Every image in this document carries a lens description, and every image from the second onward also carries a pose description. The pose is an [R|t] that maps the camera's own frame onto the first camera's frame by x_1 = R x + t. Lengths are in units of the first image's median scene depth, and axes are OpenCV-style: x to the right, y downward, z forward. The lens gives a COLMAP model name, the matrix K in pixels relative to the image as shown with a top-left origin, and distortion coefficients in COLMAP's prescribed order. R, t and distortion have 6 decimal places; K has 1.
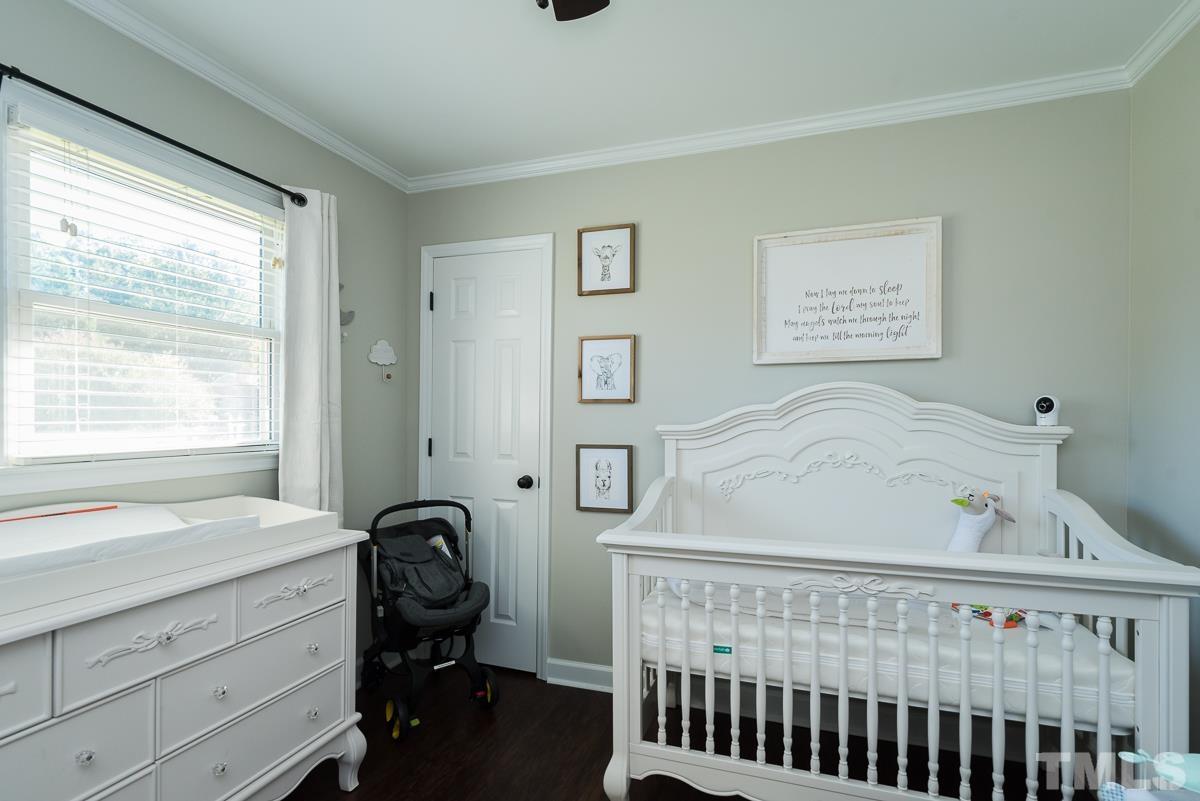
lens RADIAL K [[594.9, 0, 558.9], [0, 594.9, 422.6], [0, 0, 1]] dist [-0.005252, 0.003523]
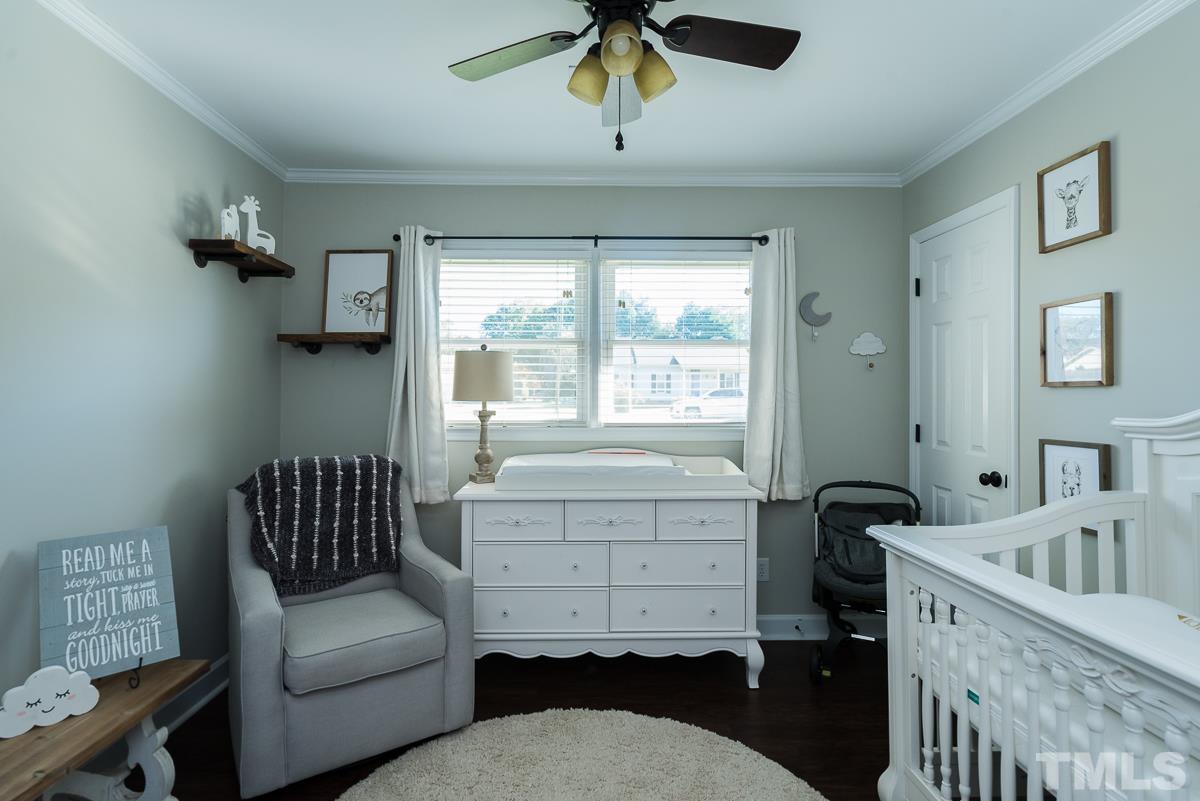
lens RADIAL K [[594.9, 0, 591.5], [0, 594.9, 392.4], [0, 0, 1]] dist [-0.005252, 0.003523]
pose [[0.342934, -0.009323, -0.939313, 0.584341], [-0.008696, 0.999876, -0.013099, -0.010600], [0.939319, 0.012661, 0.342810, 0.158970]]
